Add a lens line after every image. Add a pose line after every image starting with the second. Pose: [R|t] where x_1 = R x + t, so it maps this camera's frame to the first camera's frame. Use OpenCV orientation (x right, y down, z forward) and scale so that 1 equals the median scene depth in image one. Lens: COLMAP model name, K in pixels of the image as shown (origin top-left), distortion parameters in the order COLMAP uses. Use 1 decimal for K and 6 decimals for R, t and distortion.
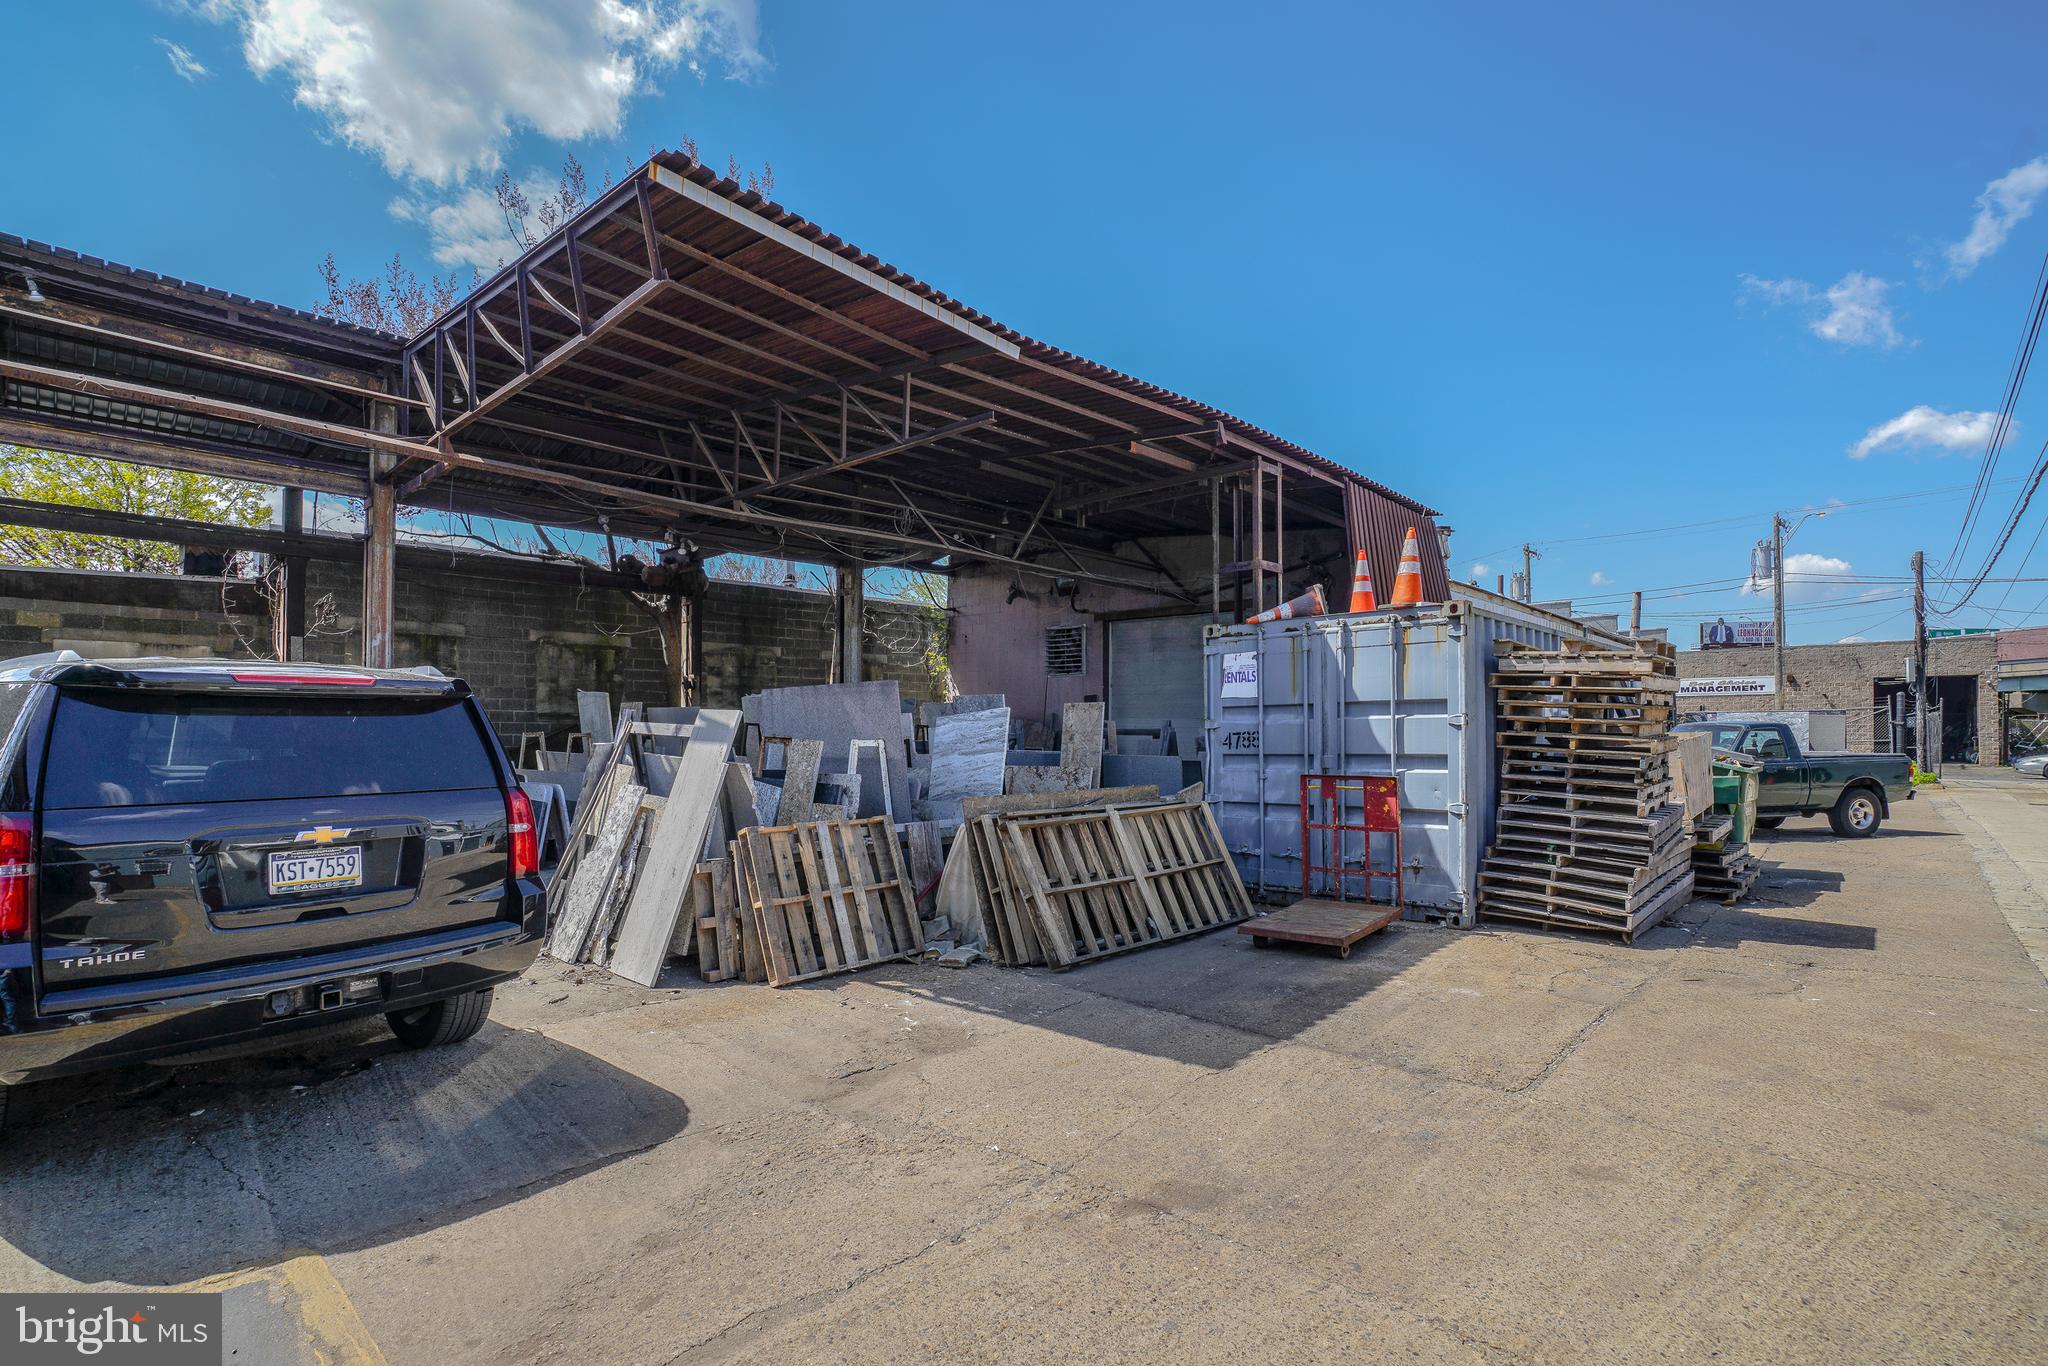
lens RADIAL K [[972.5, 0, 1039.3], [0, 972.5, 758.4], [0, 0, 1]] dist [-0.060801, 0.023065]
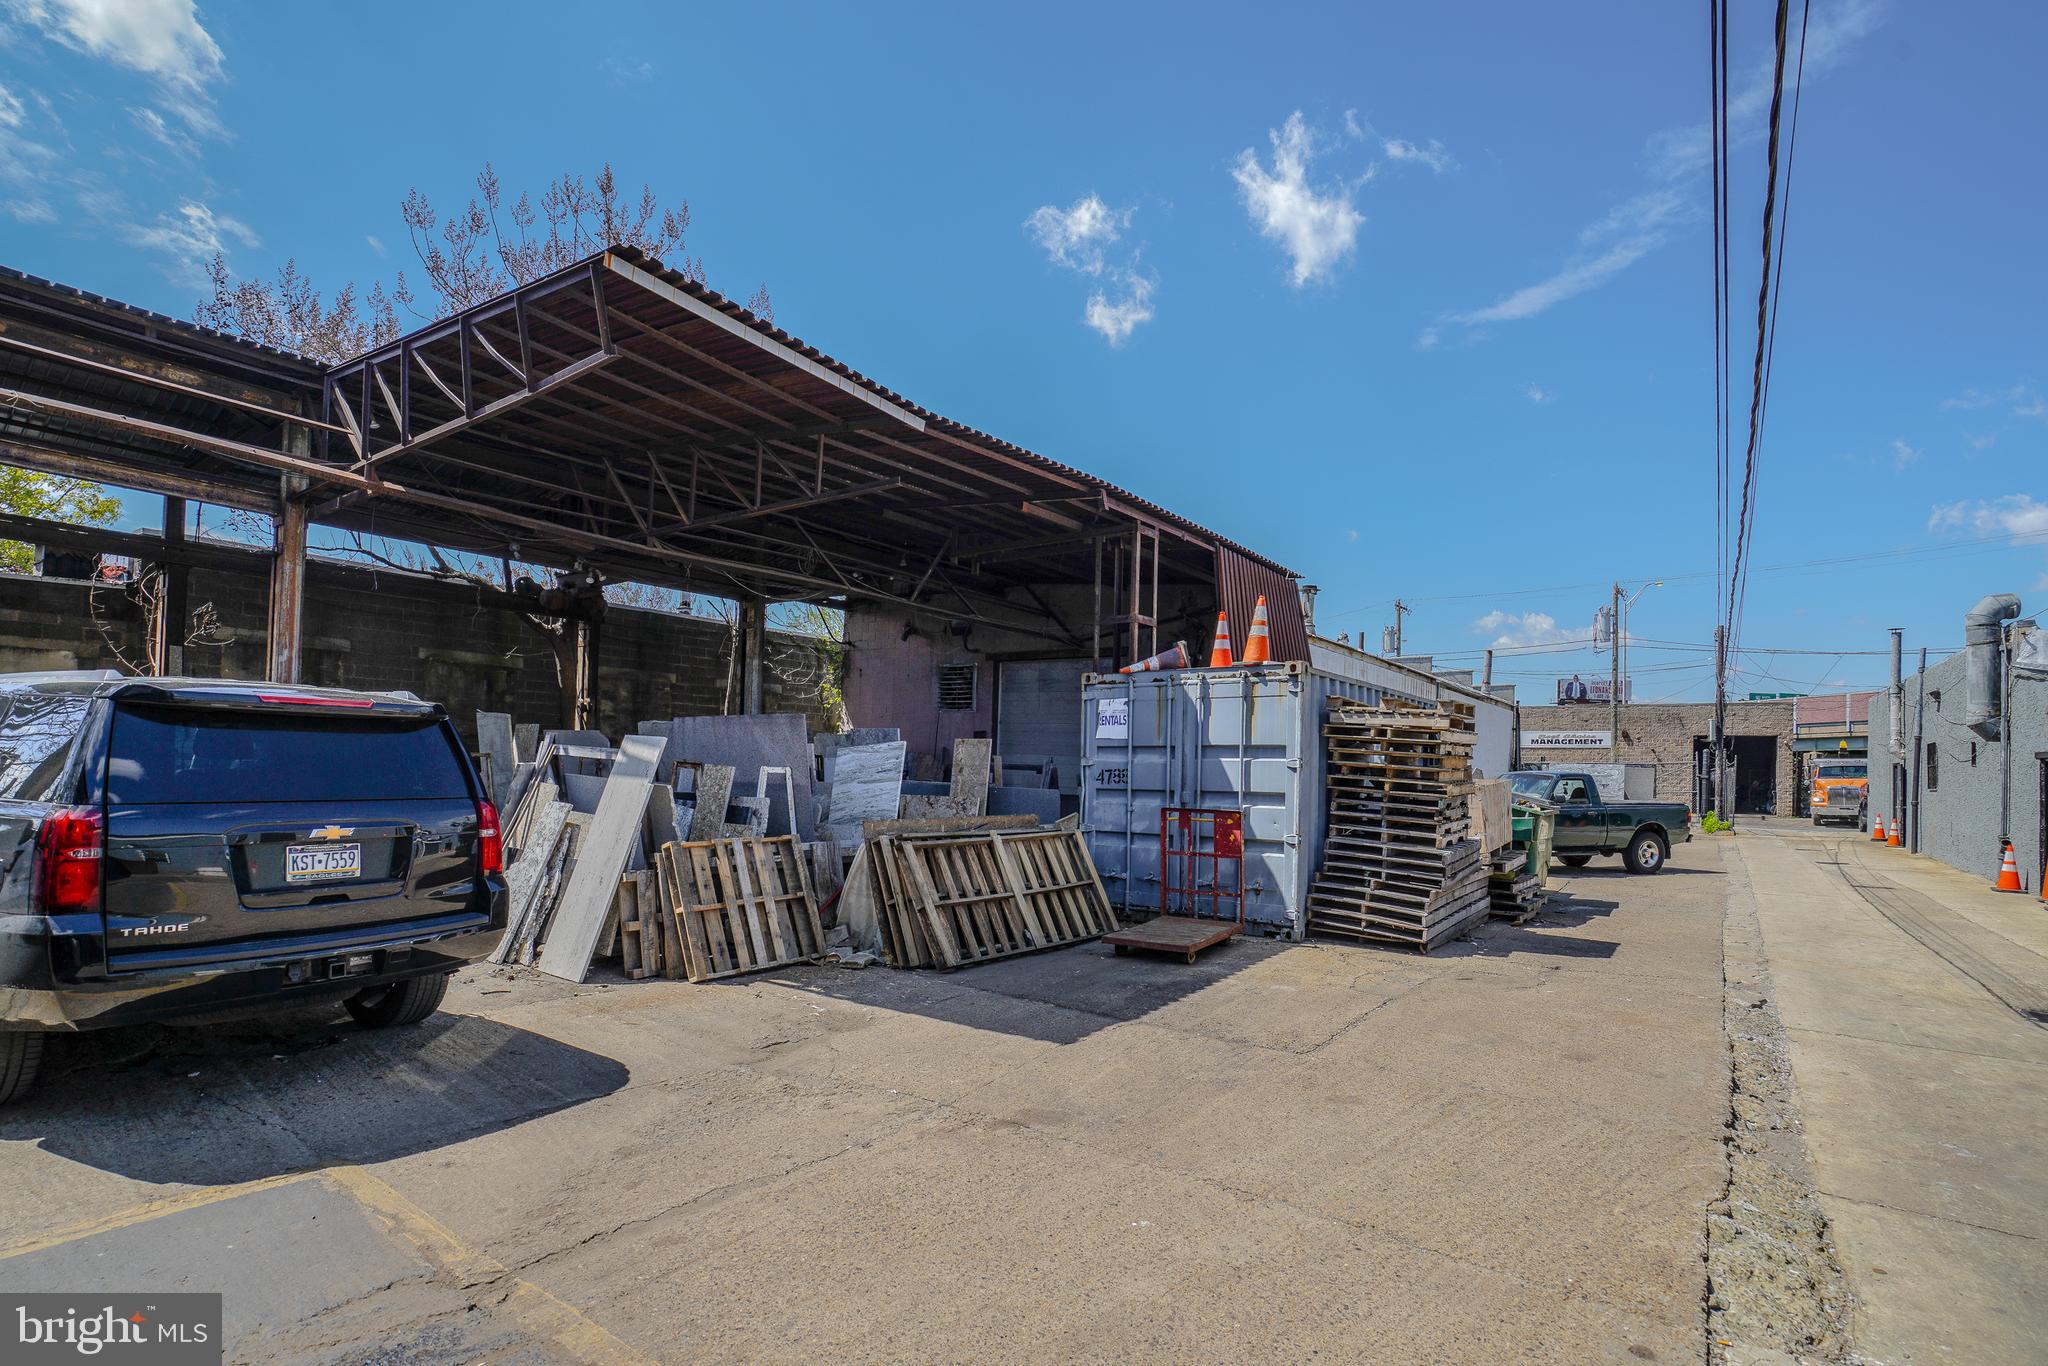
lens RADIAL K [[972.5, 0, 1039.3], [0, 972.5, 758.4], [0, 0, 1]] dist [-0.060801, 0.023065]
pose [[0.993155, 0.027940, 0.113411, -0.005116], [-0.023881, 0.999030, -0.036986, 0.004488], [-0.114334, 0.034025, 0.992860, -0.123009]]
